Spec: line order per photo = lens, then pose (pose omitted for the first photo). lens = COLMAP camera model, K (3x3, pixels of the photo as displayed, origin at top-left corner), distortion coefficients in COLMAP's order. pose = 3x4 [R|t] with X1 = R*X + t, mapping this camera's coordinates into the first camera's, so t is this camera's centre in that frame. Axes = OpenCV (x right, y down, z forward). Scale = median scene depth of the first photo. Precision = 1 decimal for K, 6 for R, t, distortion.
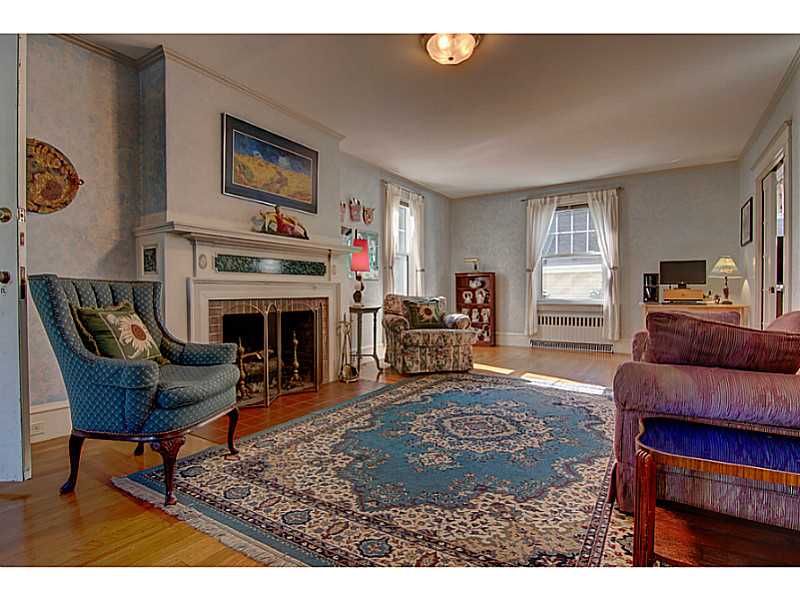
lens RADIAL K [[404.0, 0, 398.5], [0, 404.0, 296.2], [0, 0, 1]] dist [-0.000639, -0.001547]
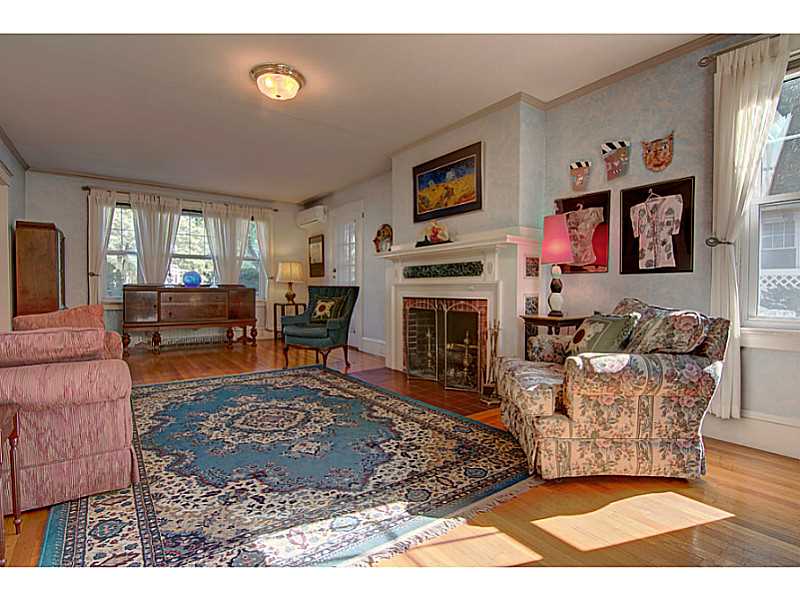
lens RADIAL K [[404.0, 0, 398.5], [0, 404.0, 296.2], [0, 0, 1]] dist [-0.000639, -0.001547]
pose [[-0.367266, 0.018142, -0.929939, 0.957245], [-0.010817, 0.999659, 0.023774, -0.031012], [0.930053, 0.018791, -0.366944, 1.529479]]
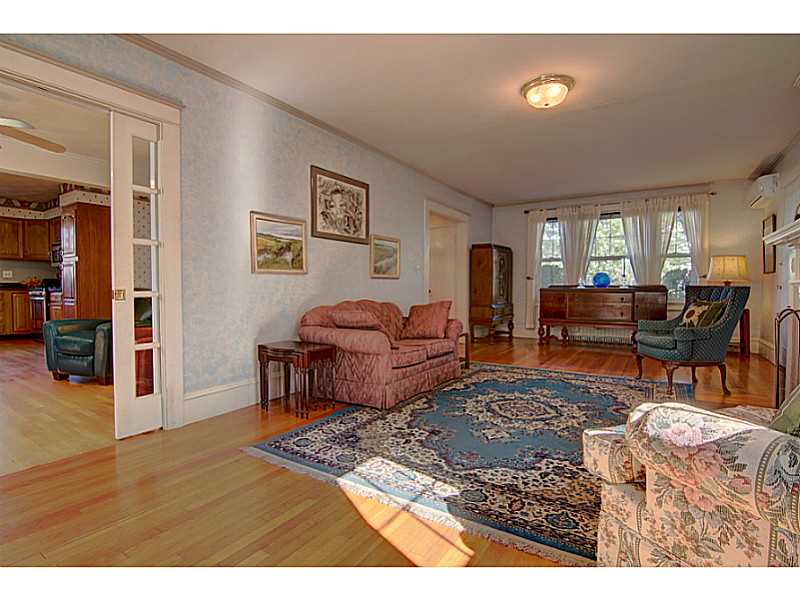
lens RADIAL K [[404.0, 0, 398.5], [0, 404.0, 296.2], [0, 0, 1]] dist [-0.000639, -0.001547]
pose [[-0.999996, 0.000498, 0.002797, 0.498143], [0.000580, 0.999567, 0.029409, -0.036616], [-0.002781, 0.029410, -0.999564, 1.940856]]
